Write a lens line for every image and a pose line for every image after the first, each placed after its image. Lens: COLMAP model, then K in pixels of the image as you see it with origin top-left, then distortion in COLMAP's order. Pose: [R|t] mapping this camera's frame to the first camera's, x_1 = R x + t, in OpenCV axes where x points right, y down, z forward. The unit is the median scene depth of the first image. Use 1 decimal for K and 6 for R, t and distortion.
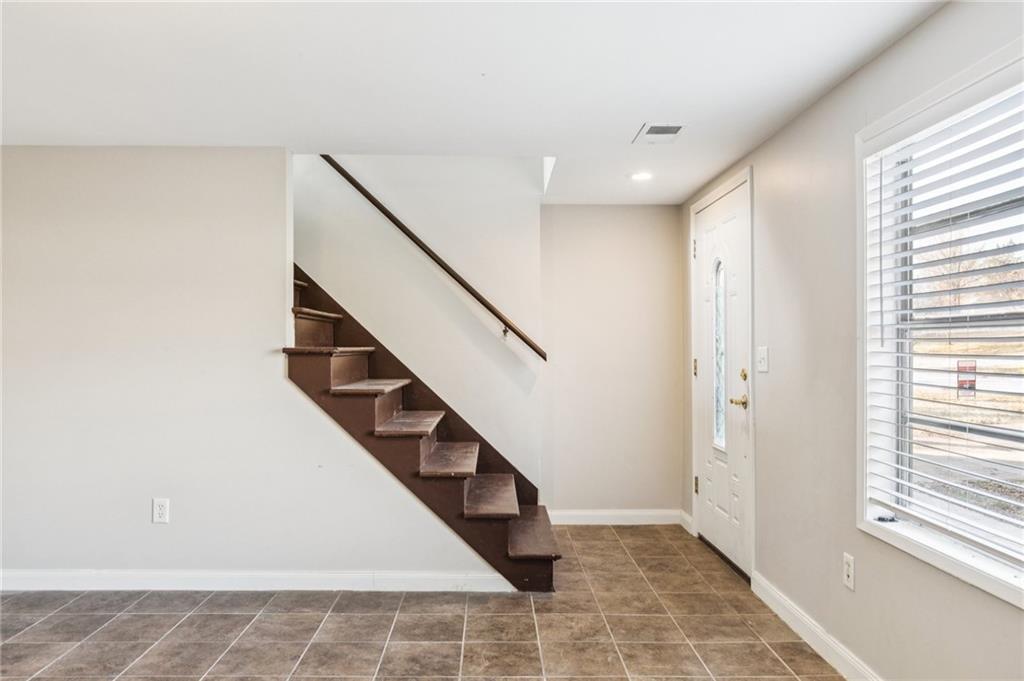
lens RADIAL K [[722.2, 0, 503.2], [0, 722.2, 343.0], [0, 0, 1]] dist [-0.003898, -0.005141]
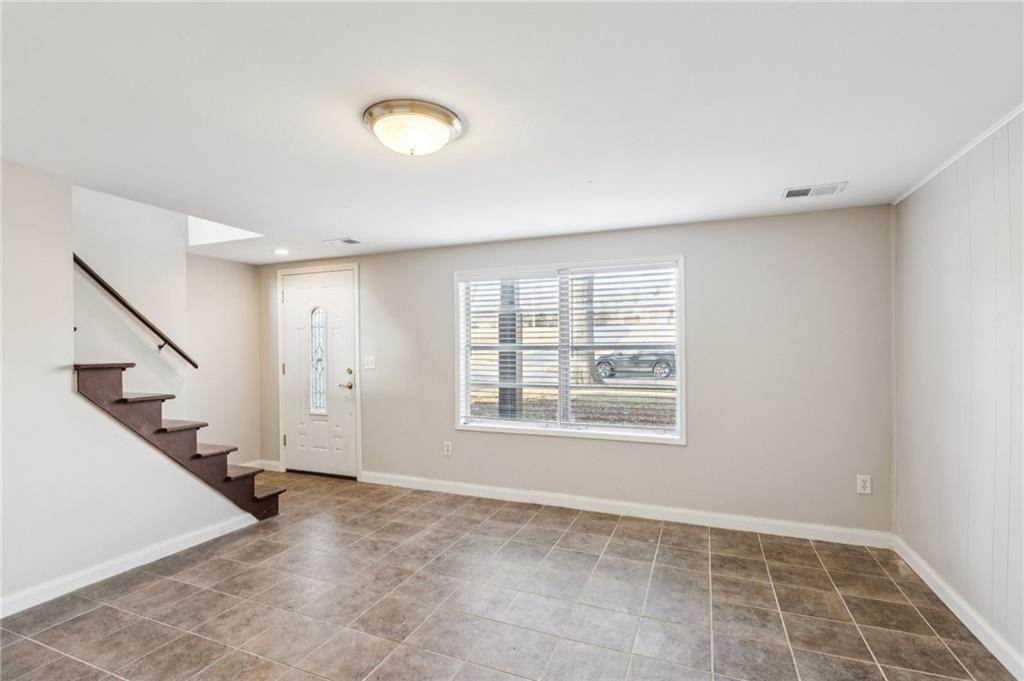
lens RADIAL K [[484.3, 0, 506.1], [0, 484.3, 343.8], [0, 0, 1]] dist [-0.002120, -0.001401]
pose [[0.400957, 0.006491, 0.916074, -0.770418], [-0.000444, 0.999976, -0.006891, -0.022505], [-0.916097, 0.002356, 0.400950, 0.131465]]
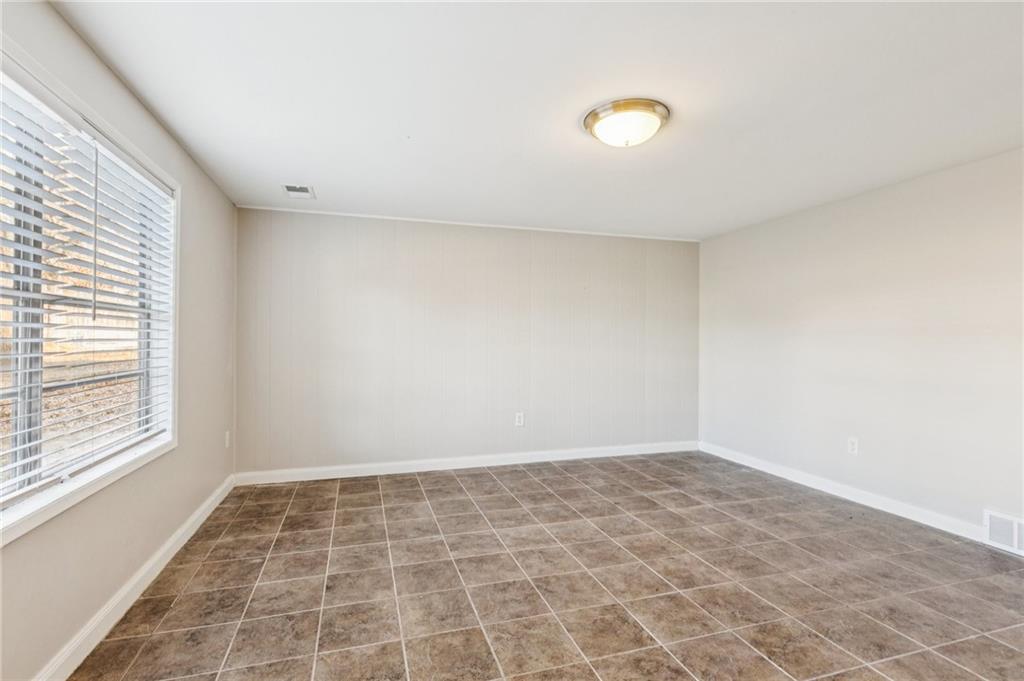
lens RADIAL K [[484.3, 0, 507.6], [0, 484.3, 343.8], [0, 0, 1]] dist [-0.002120, -0.001401]
pose [[-0.960846, -0.005999, -0.277017, 0.089923], [-0.006772, 0.999975, 0.001831, 0.027785], [0.276999, 0.003635, -0.960863, 1.094760]]
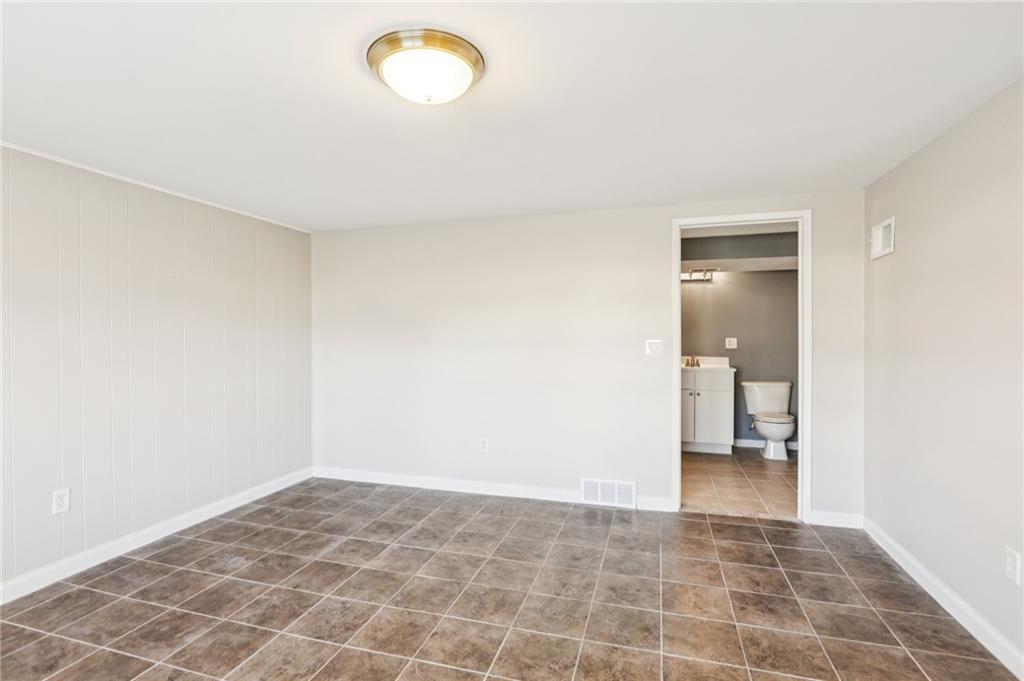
lens RADIAL K [[499.5, 0, 508.9], [0, 499.5, 339.0], [0, 0, 1]] dist [-0.004303, -0.001793]
pose [[-0.311986, 0.003408, -0.950081, 0.198739], [0.005720, 0.999982, 0.001709, -0.009442], [0.950070, -0.004901, -0.312000, 0.720979]]
